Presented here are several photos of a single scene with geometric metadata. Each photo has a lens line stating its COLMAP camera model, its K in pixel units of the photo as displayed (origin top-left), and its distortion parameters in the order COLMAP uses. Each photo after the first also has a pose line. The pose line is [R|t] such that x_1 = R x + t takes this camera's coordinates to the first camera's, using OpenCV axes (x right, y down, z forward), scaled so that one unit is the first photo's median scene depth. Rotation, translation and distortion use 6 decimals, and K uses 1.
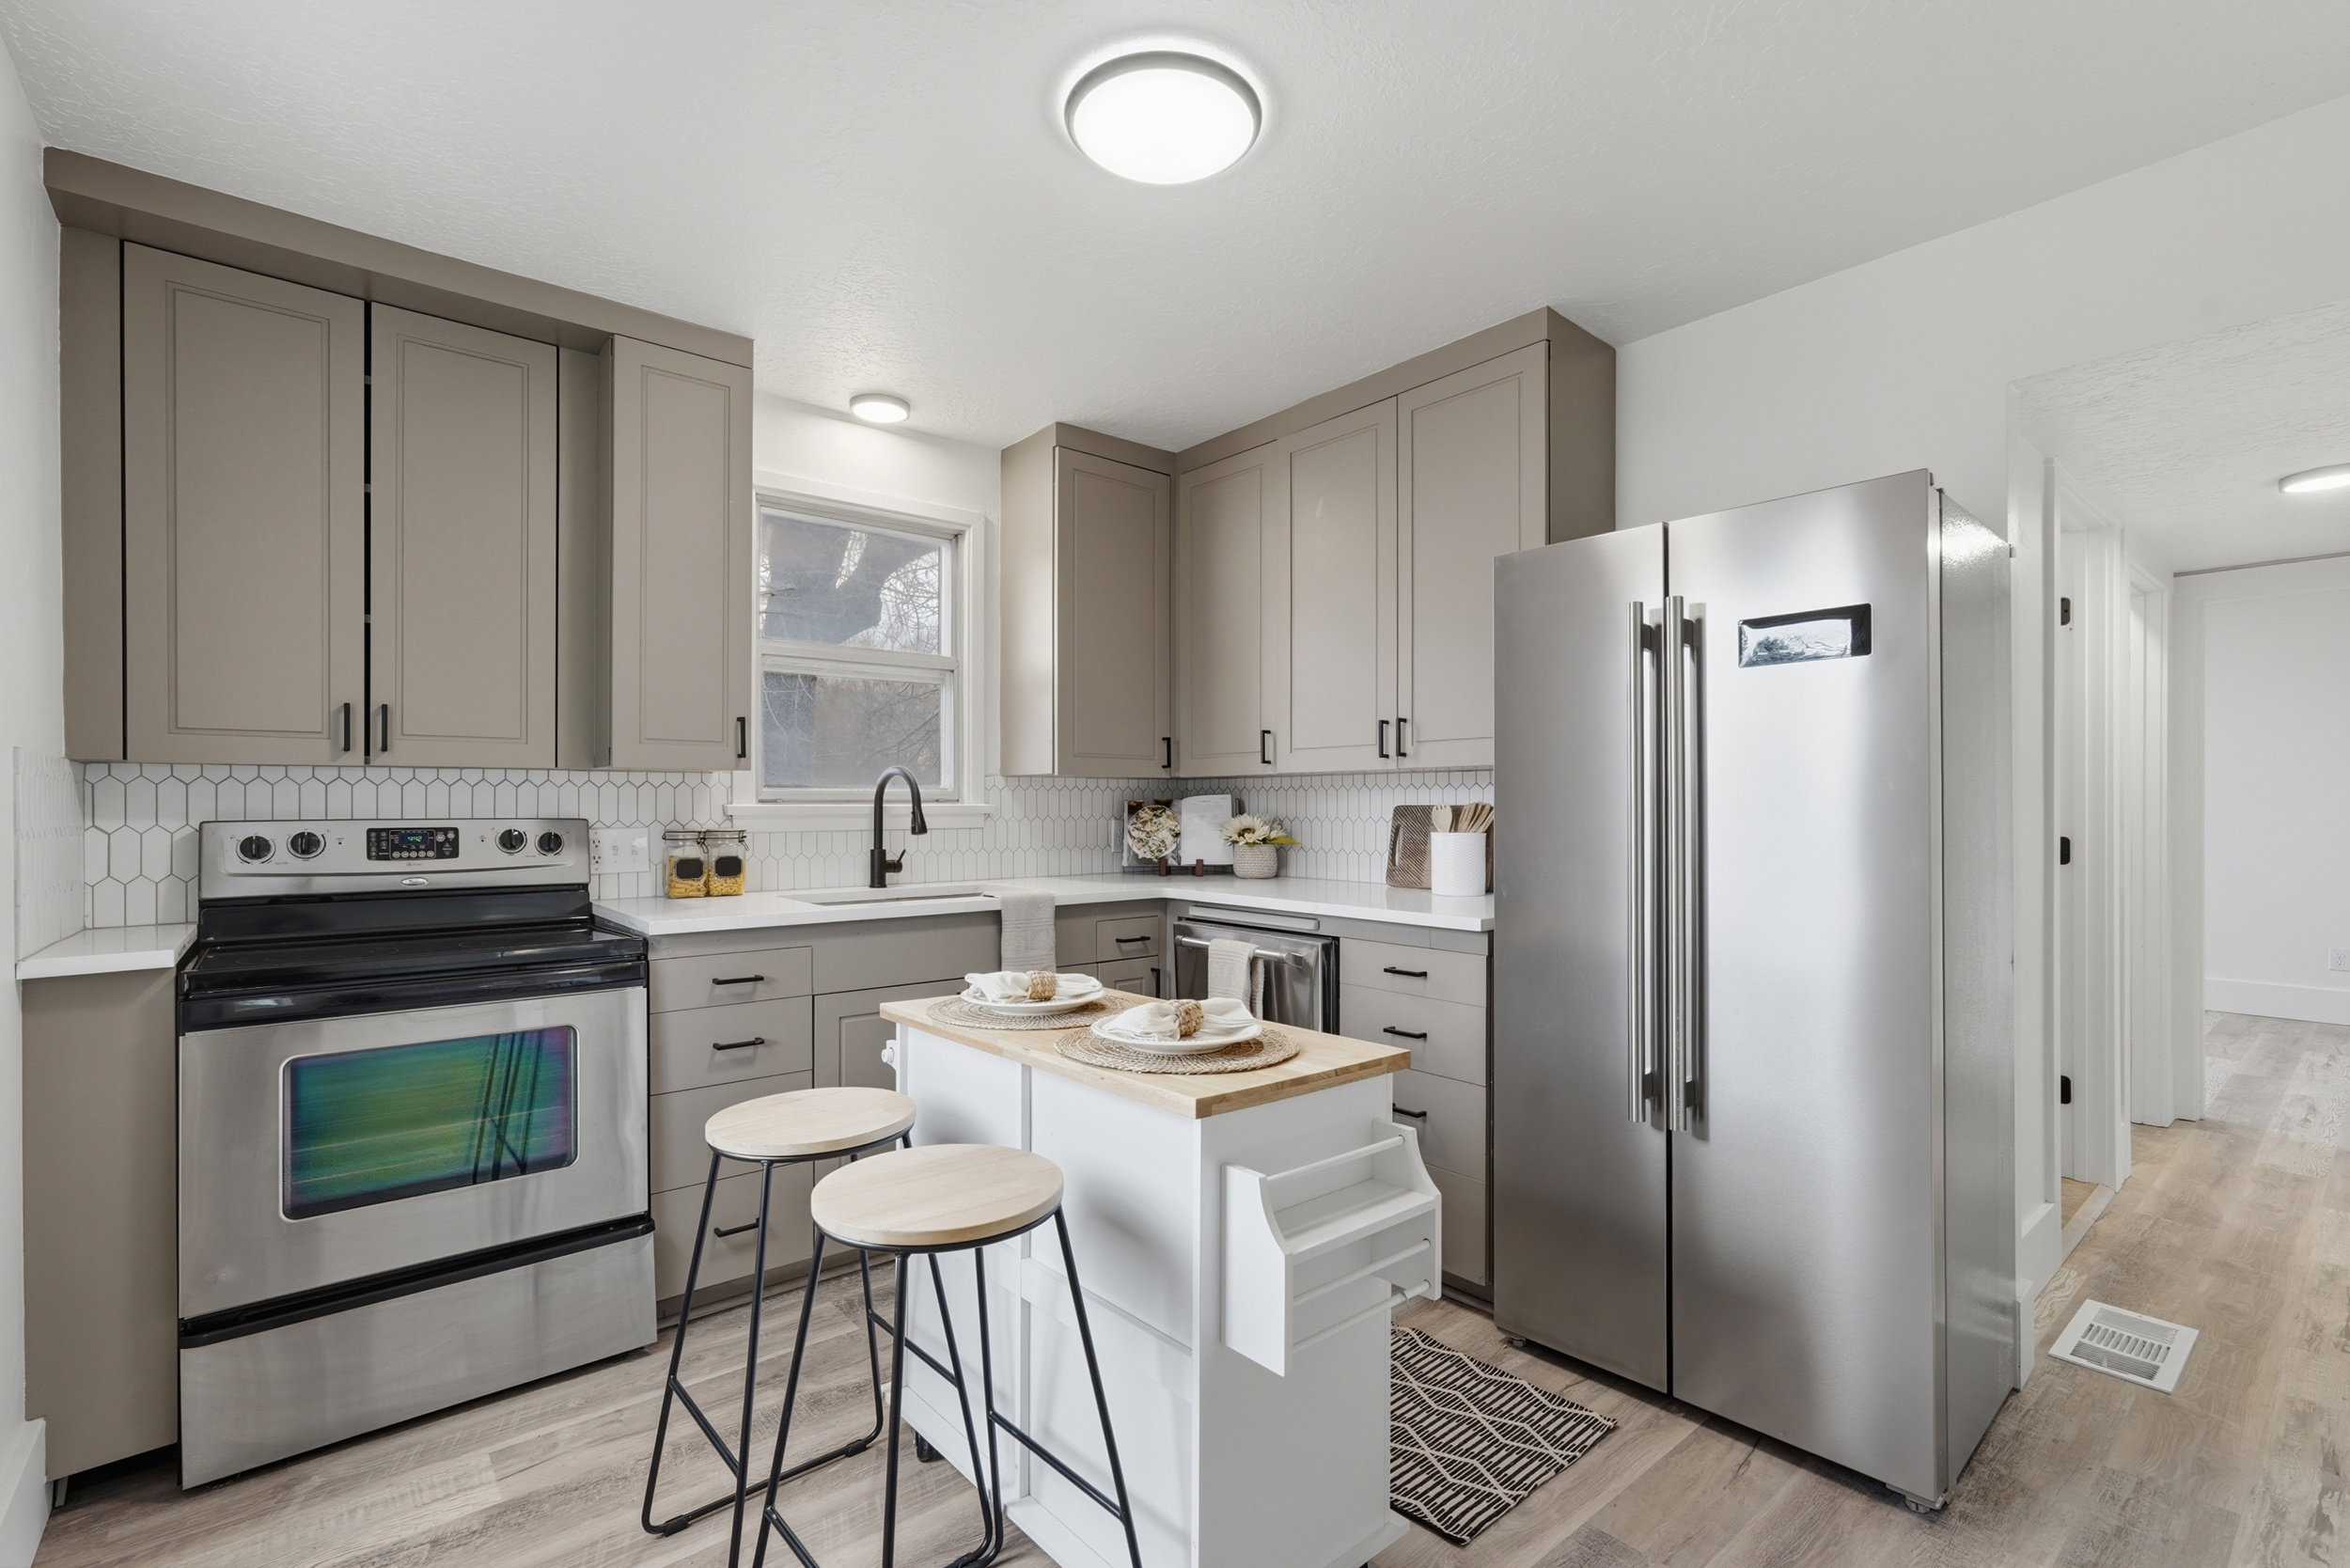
lens RADIAL K [[1073.4, 0, 1185.8], [0, 1073.4, 793.4], [0, 0, 1]] dist [0.005379, 0.001505]
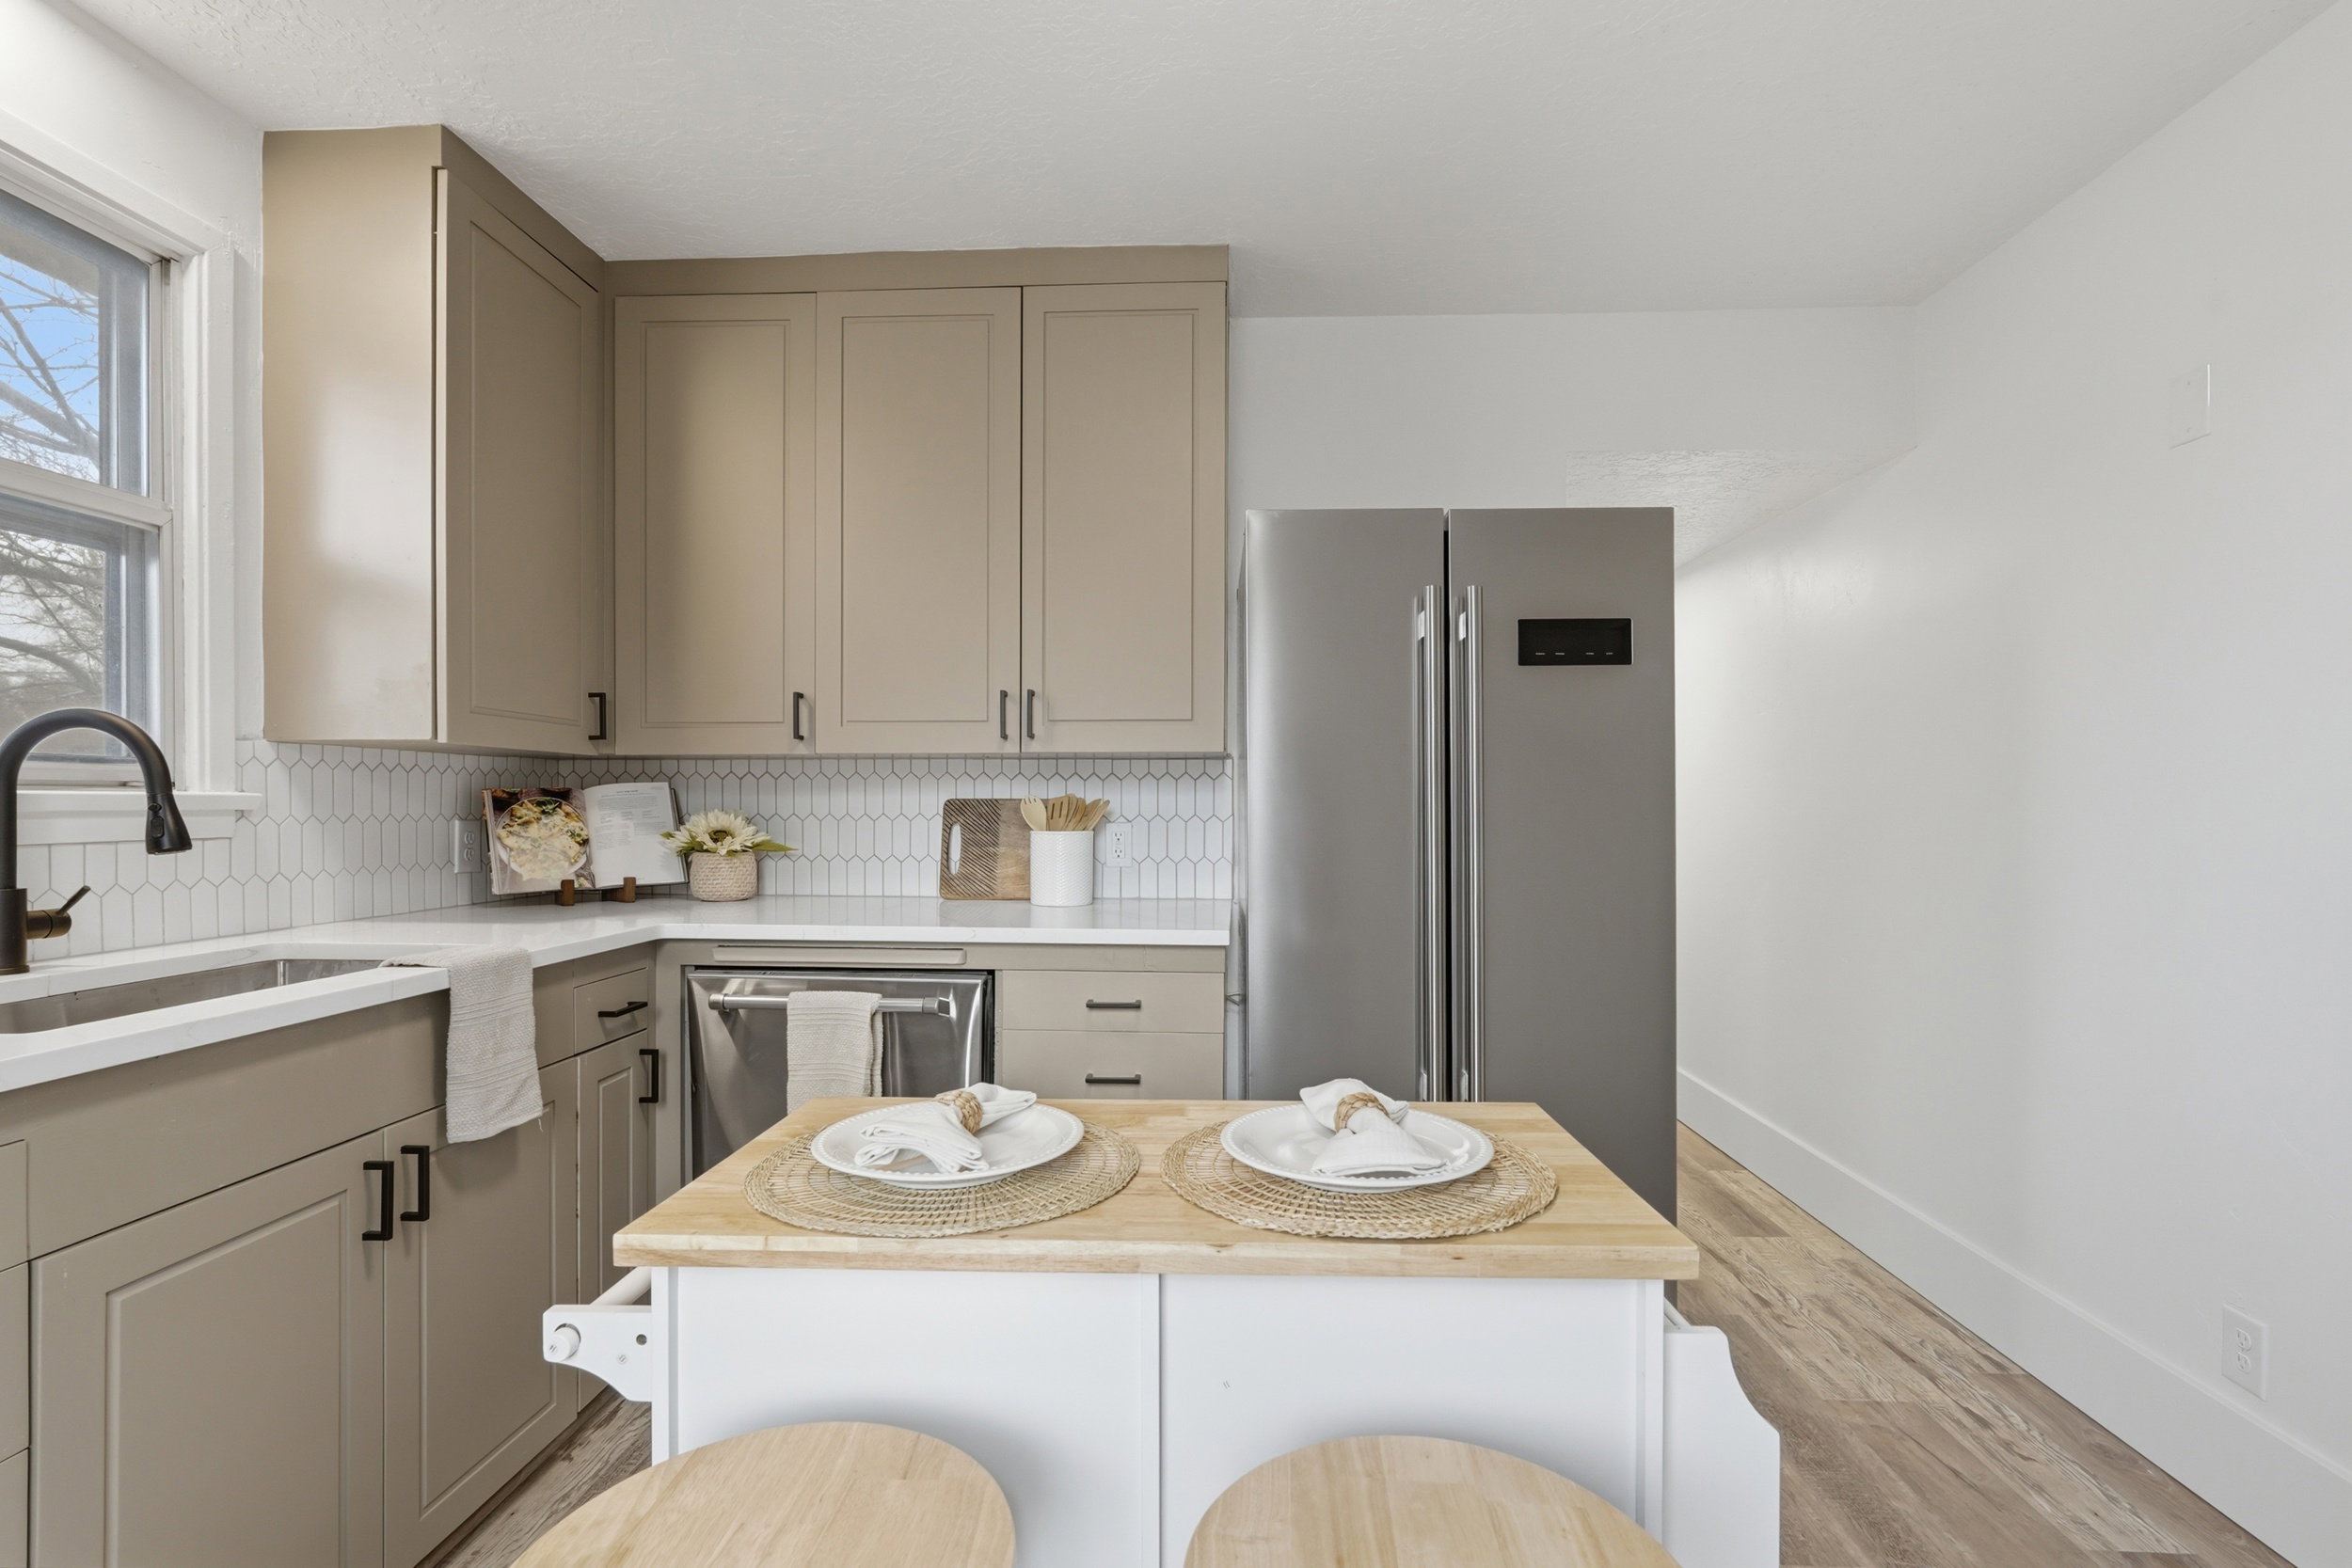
lens RADIAL K [[1074.2, 0, 1180.2], [0, 1074.2, 805.2], [0, 0, 1]] dist [0.005379, 0.001505]
pose [[0.687722, 0.001946, 0.725972, -0.253295], [-0.011928, 0.999892, 0.008619, 0.006324], [-0.725876, -0.014587, 0.687671, 0.297656]]
